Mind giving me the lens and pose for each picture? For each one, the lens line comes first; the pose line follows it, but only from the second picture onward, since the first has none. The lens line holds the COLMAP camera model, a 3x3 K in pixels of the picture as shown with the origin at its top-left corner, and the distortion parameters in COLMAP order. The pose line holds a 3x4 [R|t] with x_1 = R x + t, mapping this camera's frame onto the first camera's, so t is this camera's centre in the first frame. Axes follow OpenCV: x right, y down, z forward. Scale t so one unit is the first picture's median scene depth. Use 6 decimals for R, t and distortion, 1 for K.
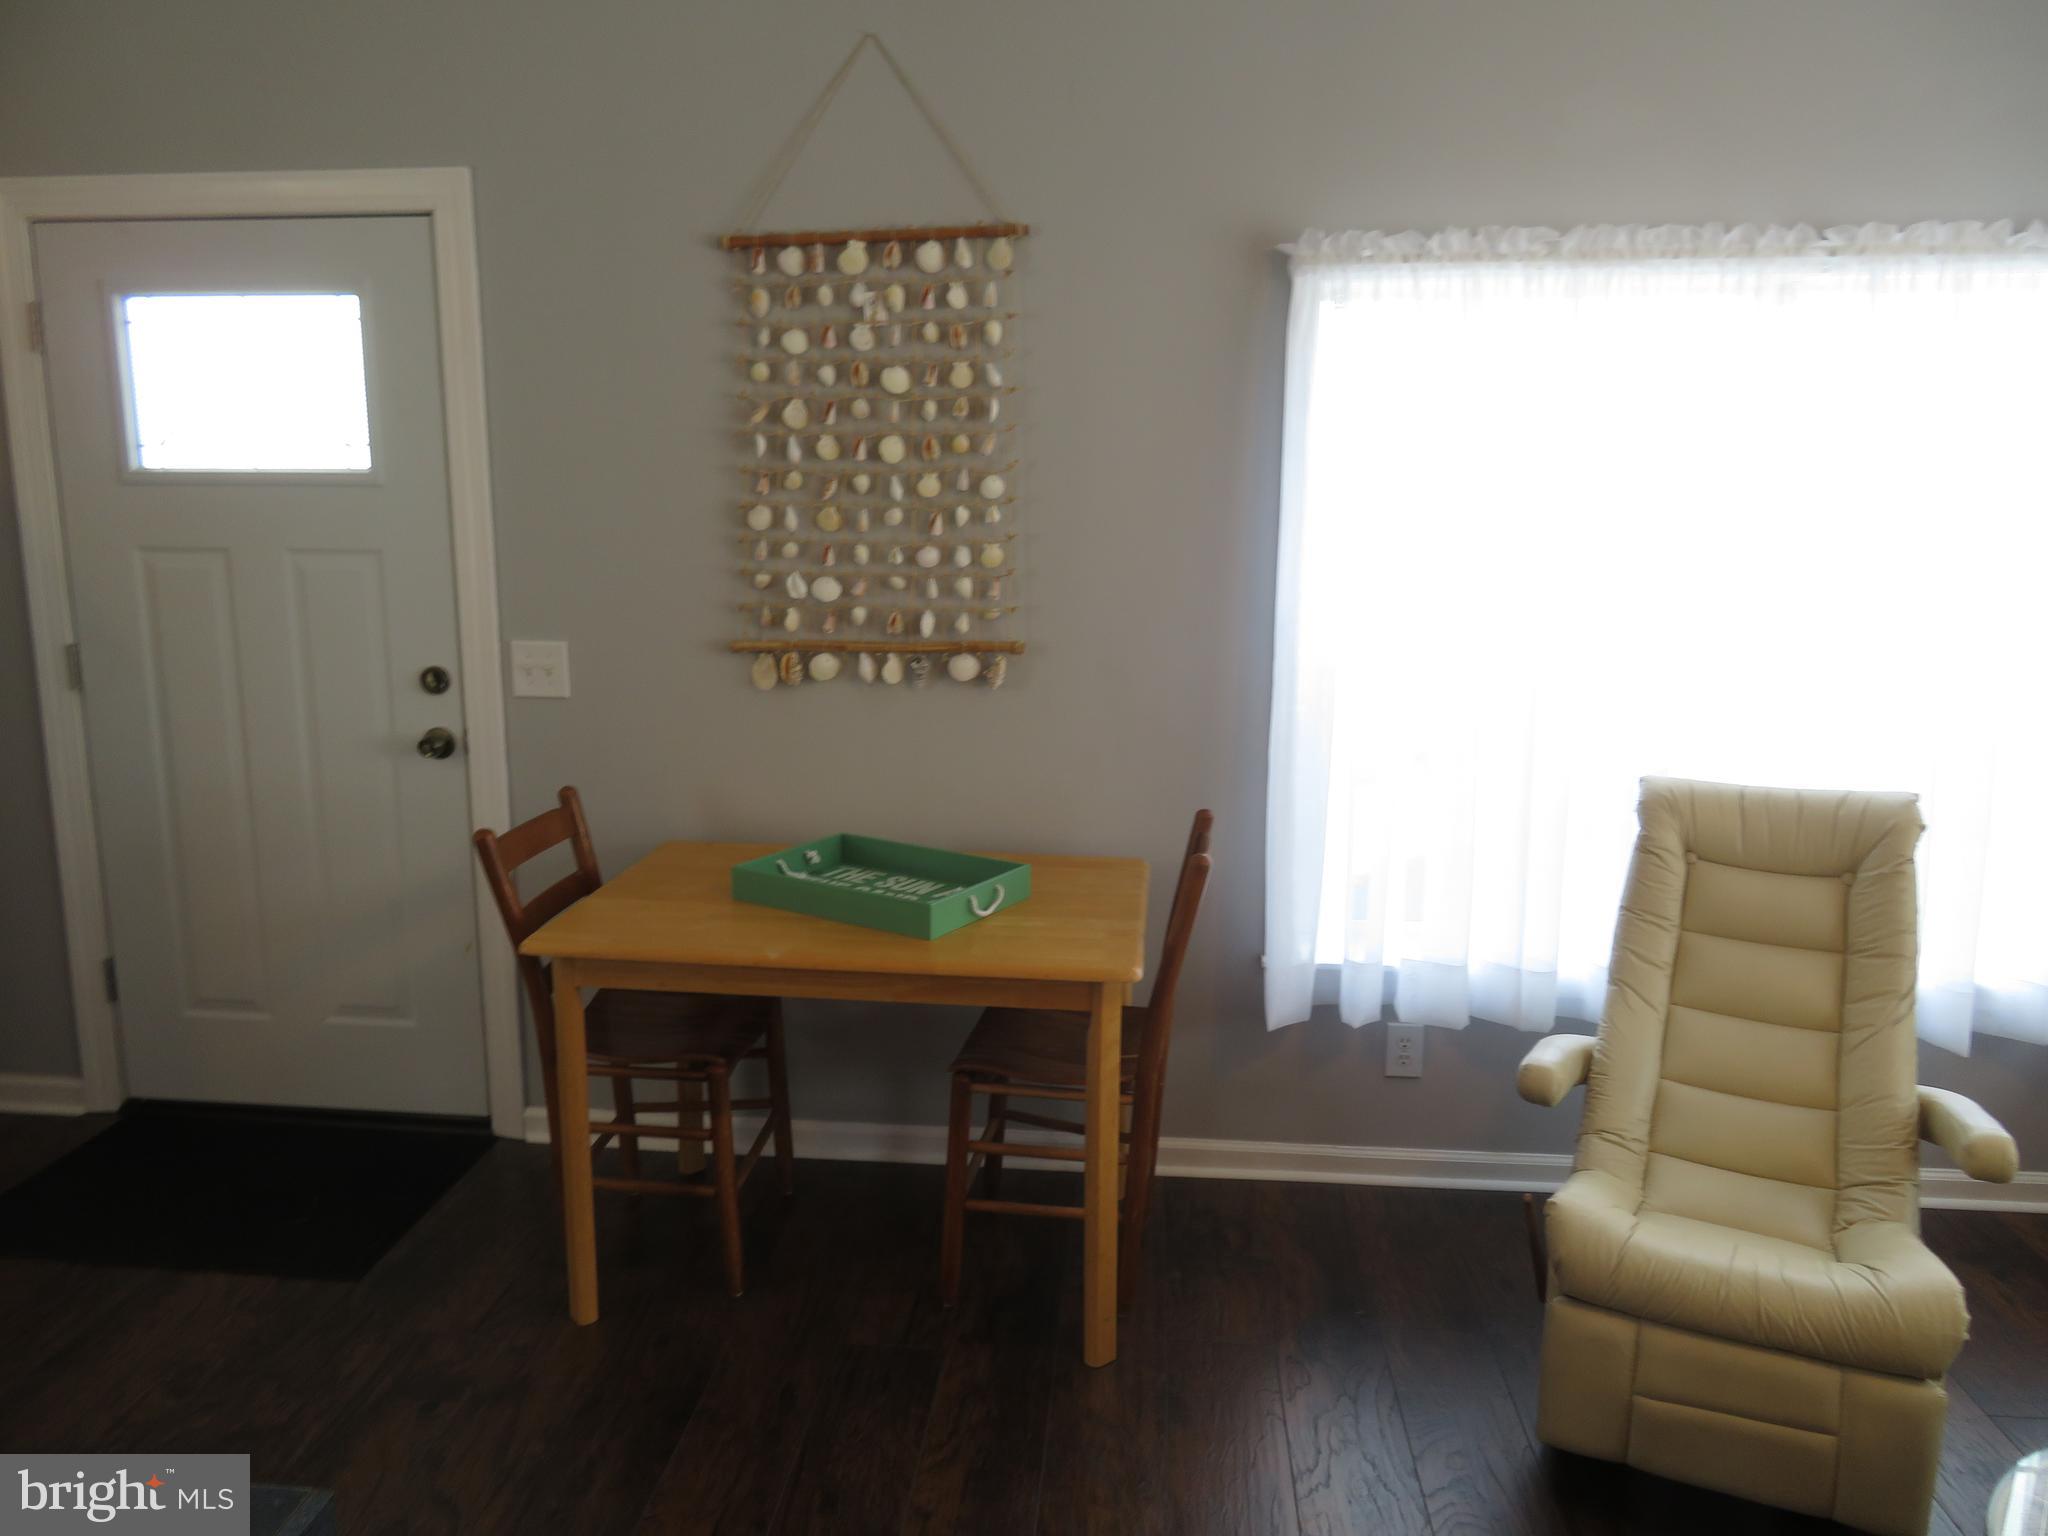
lens RADIAL K [[1457.7, 0, 1025.3], [0, 1457.7, 770.2], [0, 0, 1]] dist [-0.010782, 0.001426]
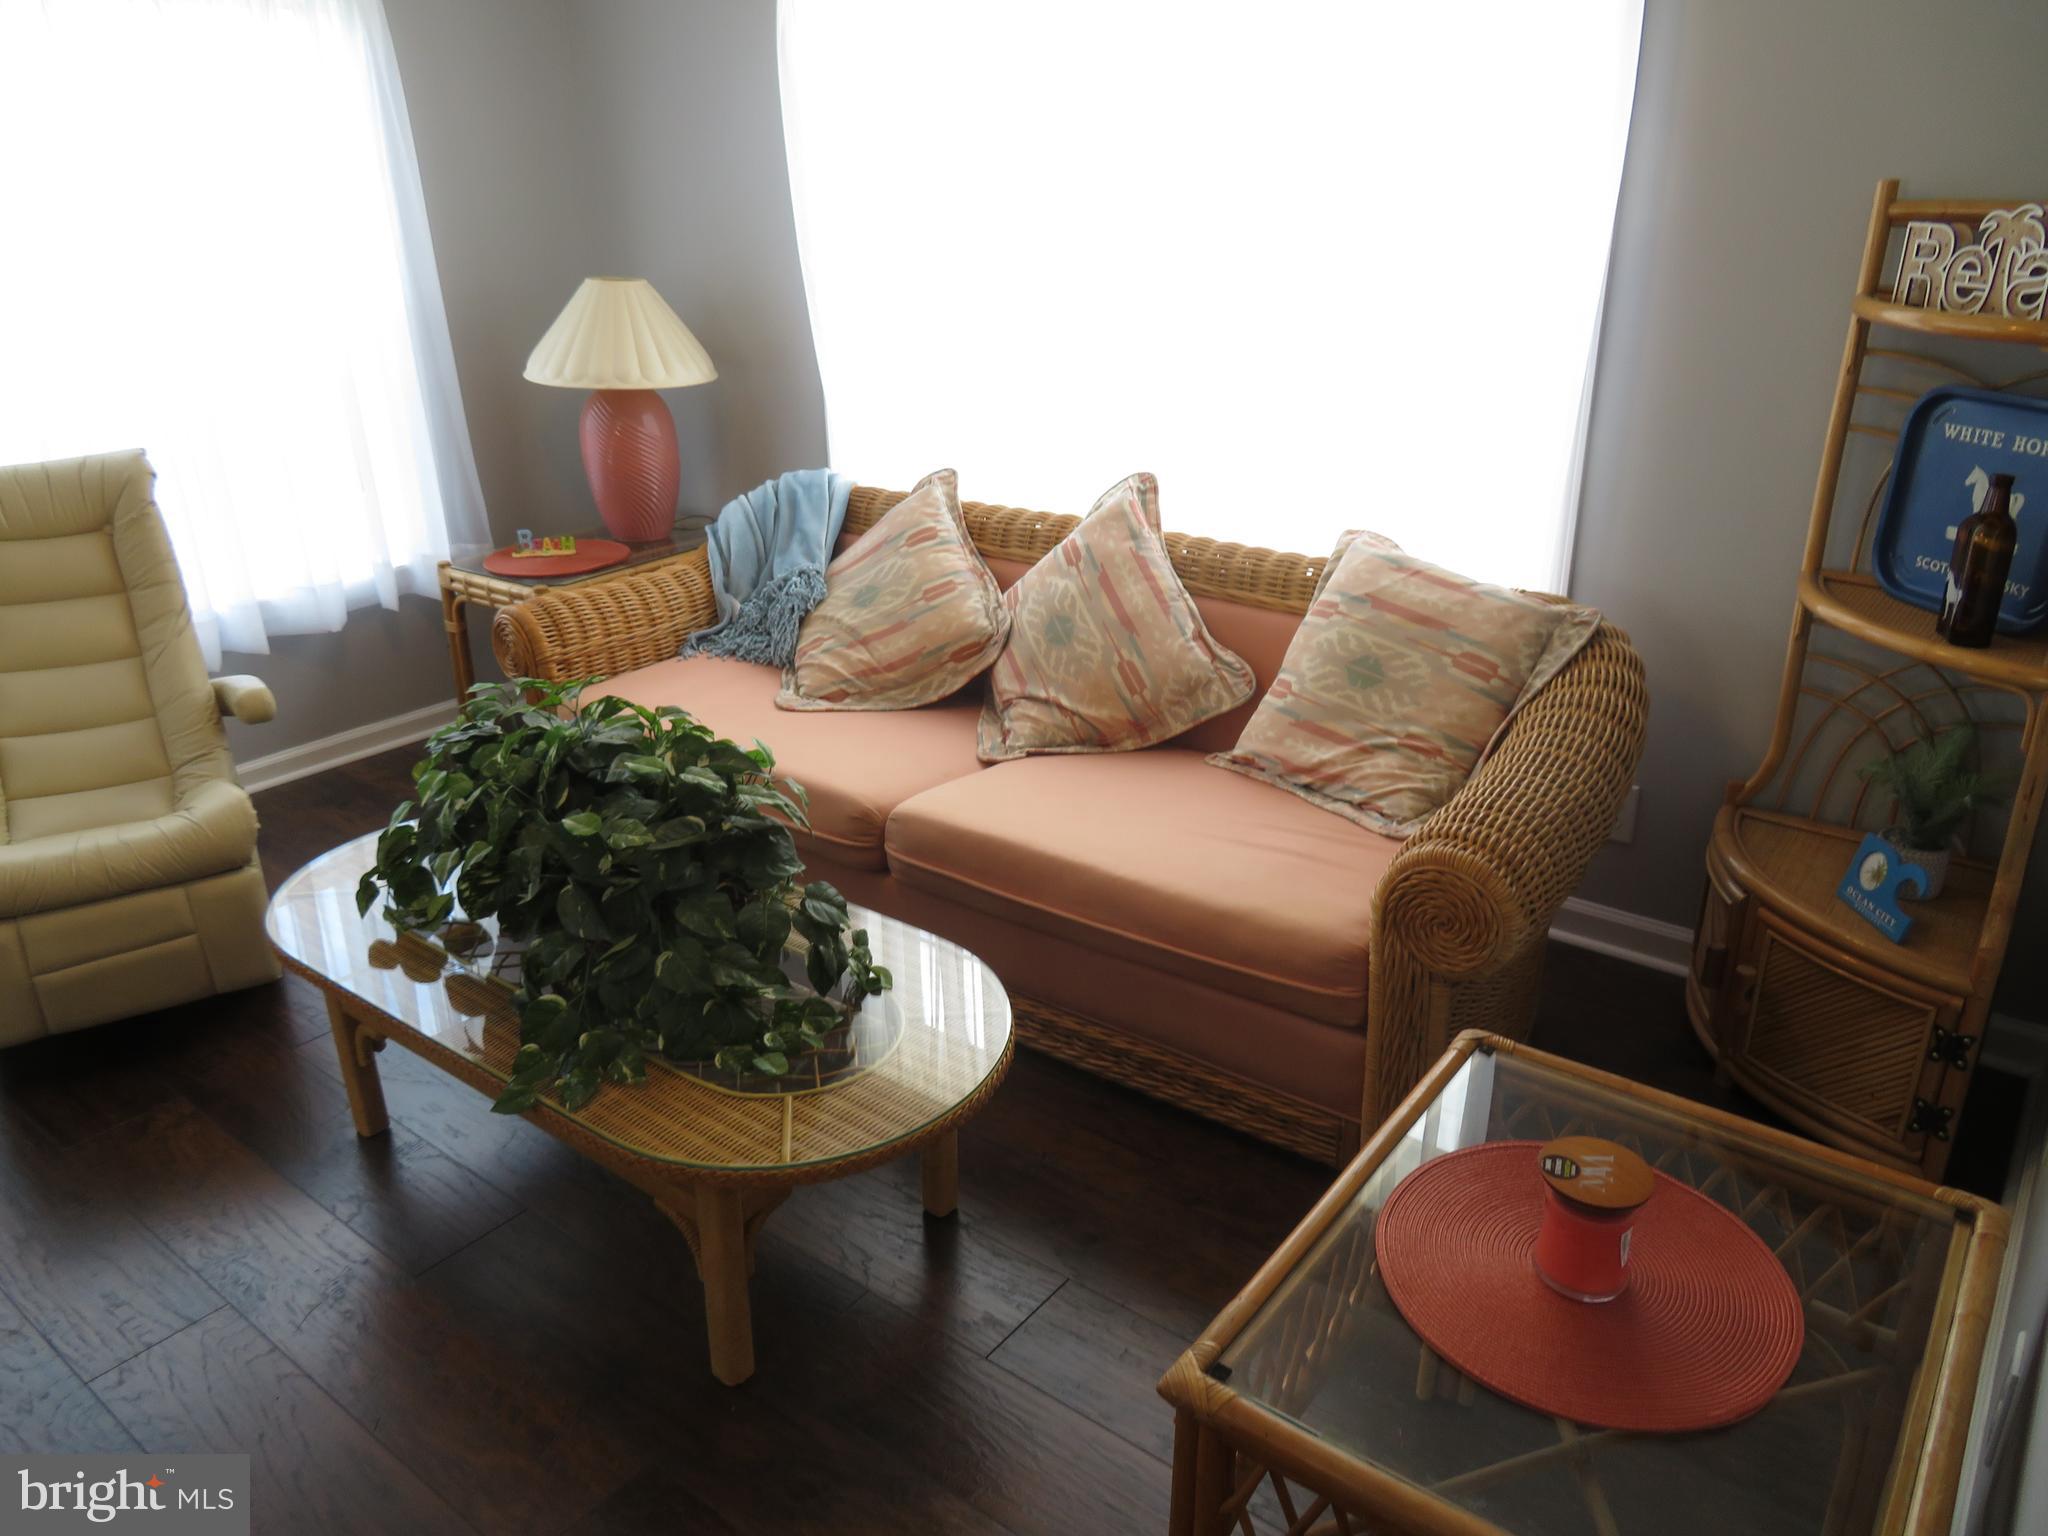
lens RADIAL K [[1457.7, 0, 1021.5], [0, 1457.7, 761.6], [0, 0, 1]] dist [-0.010782, 0.001426]
pose [[0.542558, -0.321705, 0.775975, -0.004920], [0.176167, 0.946793, 0.269348, 0.059456], [-0.821338, -0.009436, 0.570364, -0.250472]]
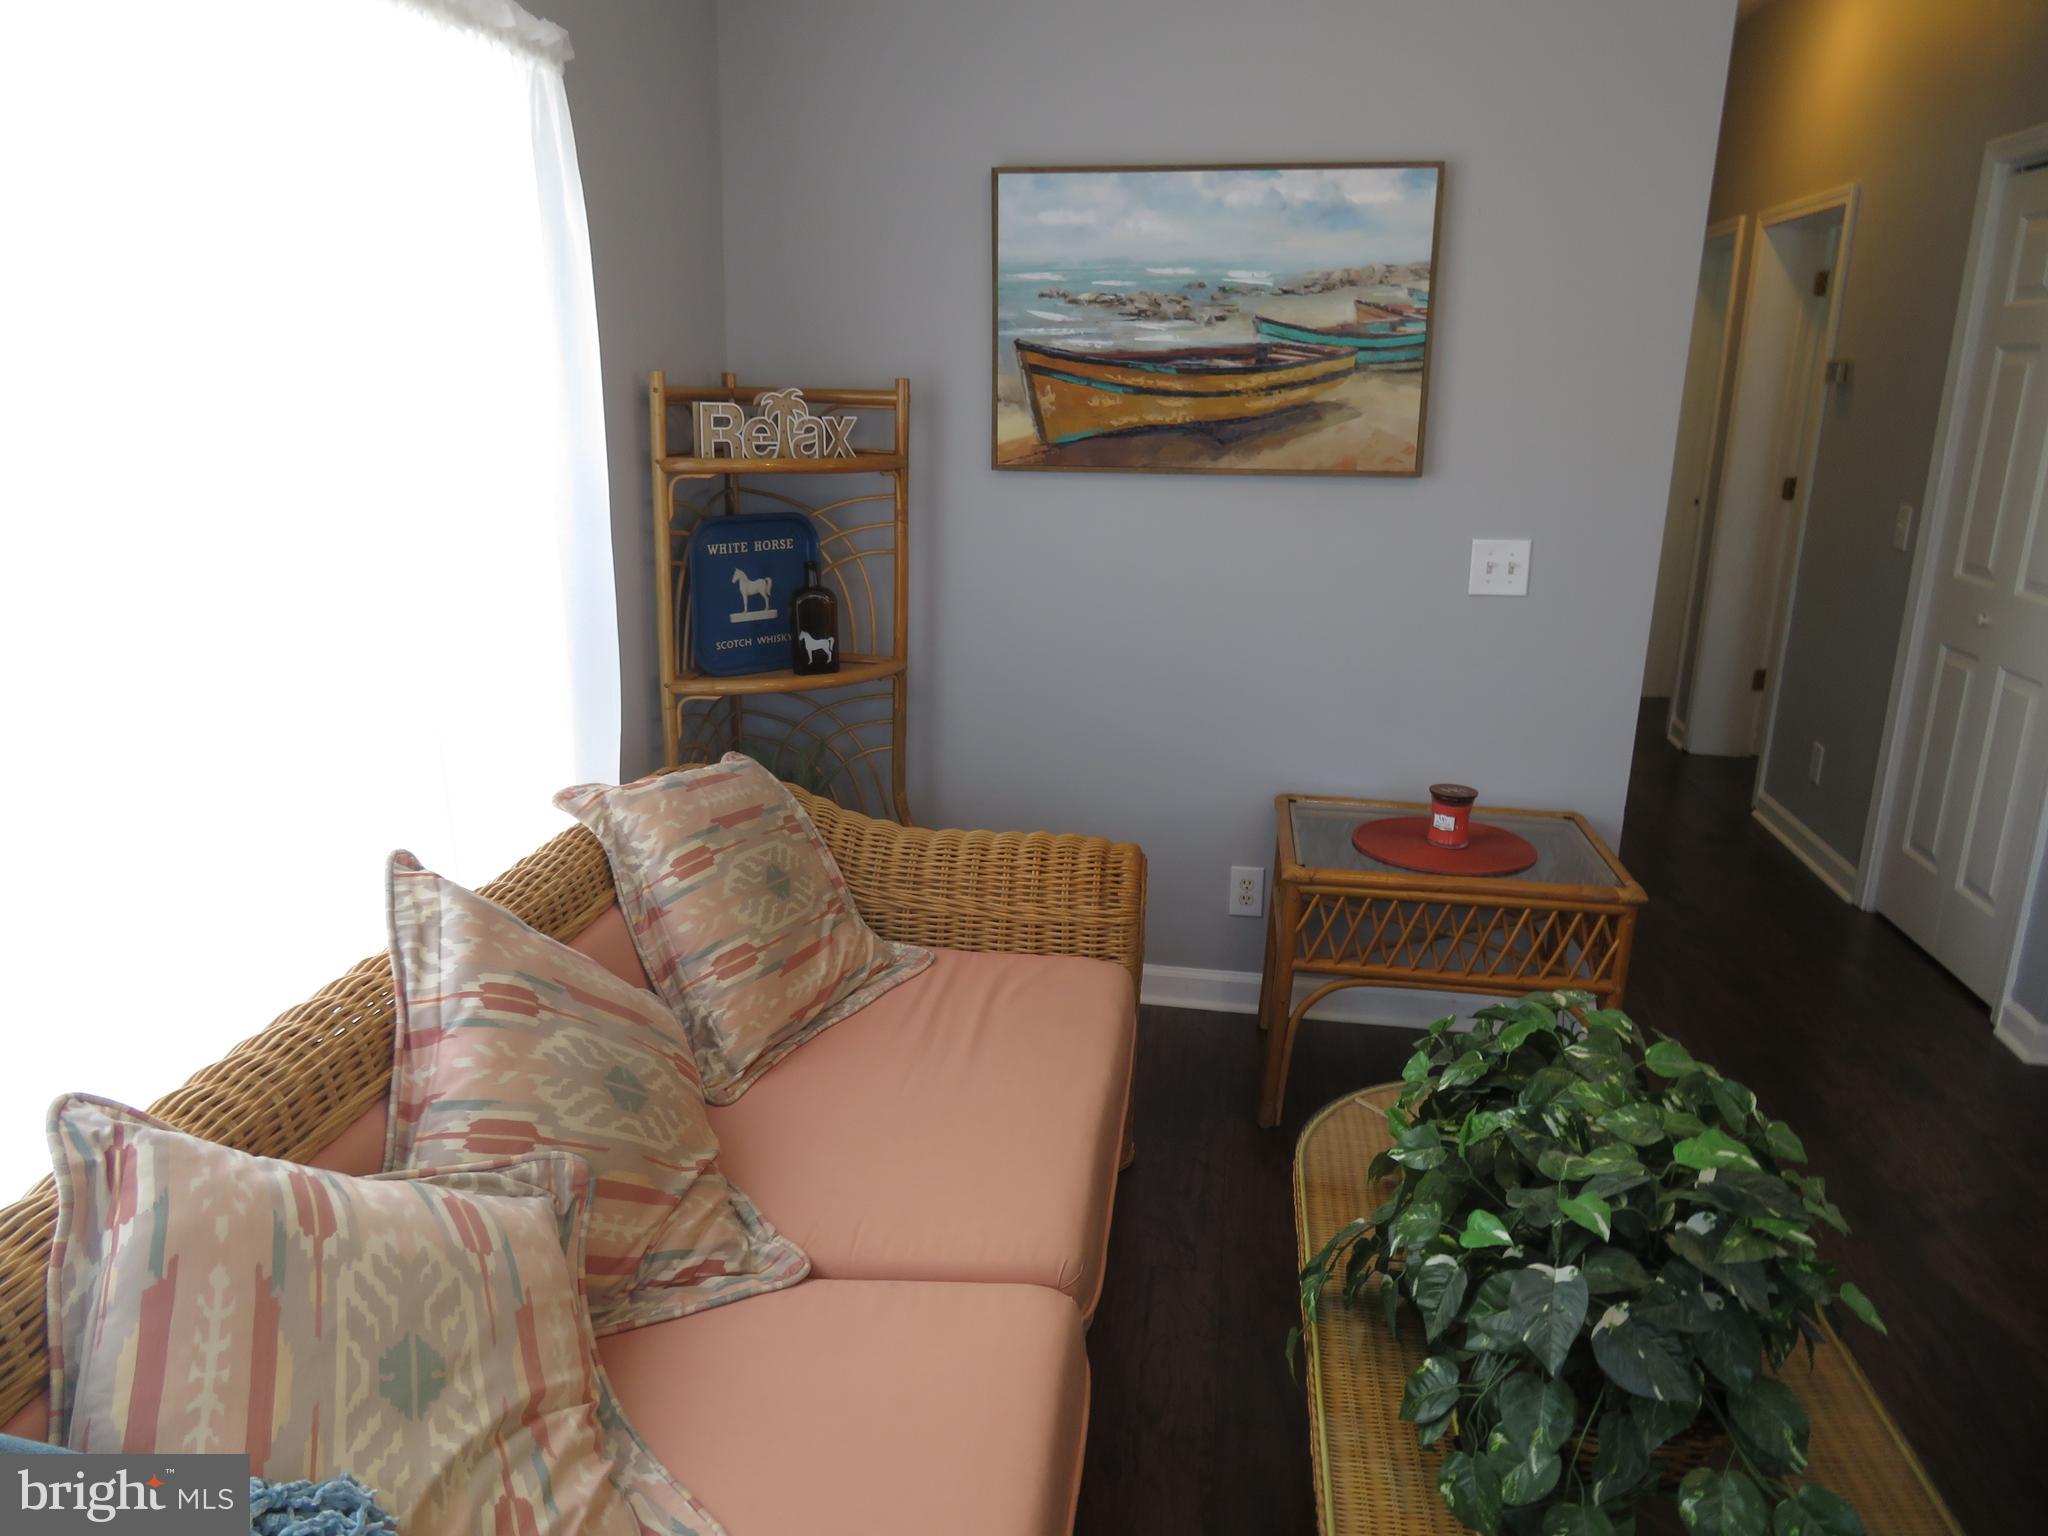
lens RADIAL K [[1457.7, 0, 1021.5], [0, 1457.7, 759.4], [0, 0, 1]] dist [-0.010782, 0.001426]
pose [[-0.997821, -0.038154, 0.053838, 0.639981], [-0.010551, 0.897645, 0.440592, -0.143327], [-0.065138, 0.439064, -0.896092, 0.788363]]
